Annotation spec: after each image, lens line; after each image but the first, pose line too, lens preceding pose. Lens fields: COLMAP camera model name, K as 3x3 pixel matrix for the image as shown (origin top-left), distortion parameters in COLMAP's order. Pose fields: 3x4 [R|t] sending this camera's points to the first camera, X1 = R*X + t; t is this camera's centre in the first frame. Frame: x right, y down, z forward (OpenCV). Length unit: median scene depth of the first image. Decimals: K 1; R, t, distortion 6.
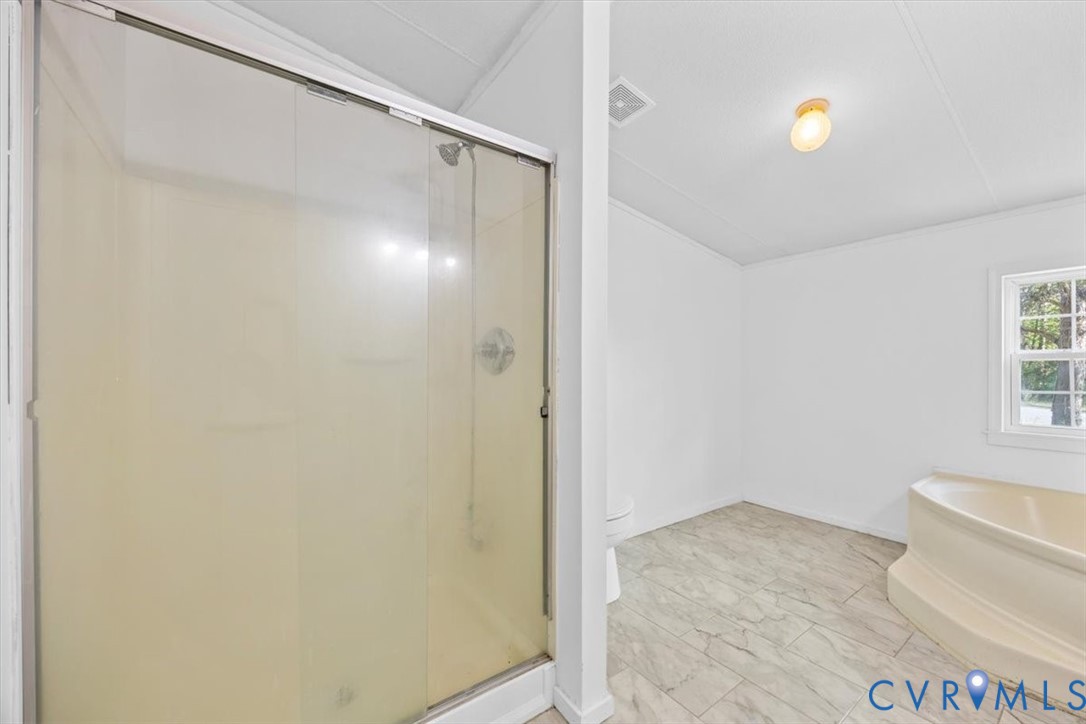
lens RADIAL K [[419.5, 0, 543.3], [0, 419.5, 369.2], [0, 0, 1]] dist [-0.003721, -0.000228]
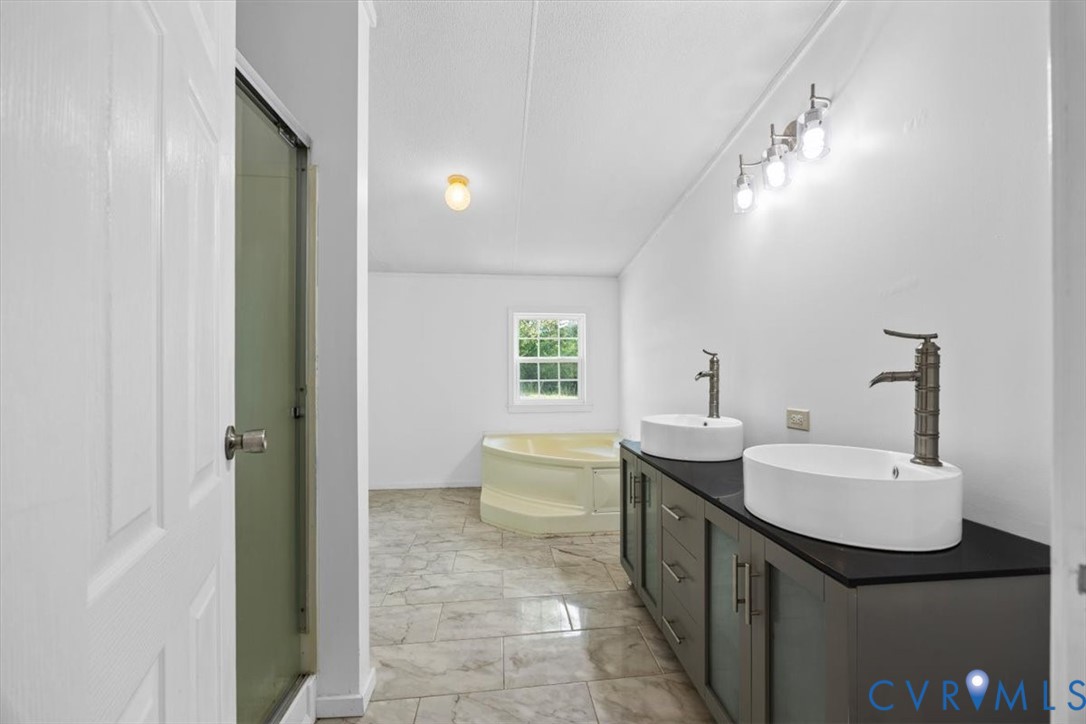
lens RADIAL K [[419.5, 0, 544.6], [0, 419.5, 365.0], [0, 0, 1]] dist [-0.003721, -0.000228]
pose [[0.496937, 0.007679, 0.867753, -0.407652], [0.001251, 0.999953, -0.009565, 0.005526], [-0.867786, 0.005839, 0.496904, 0.053277]]
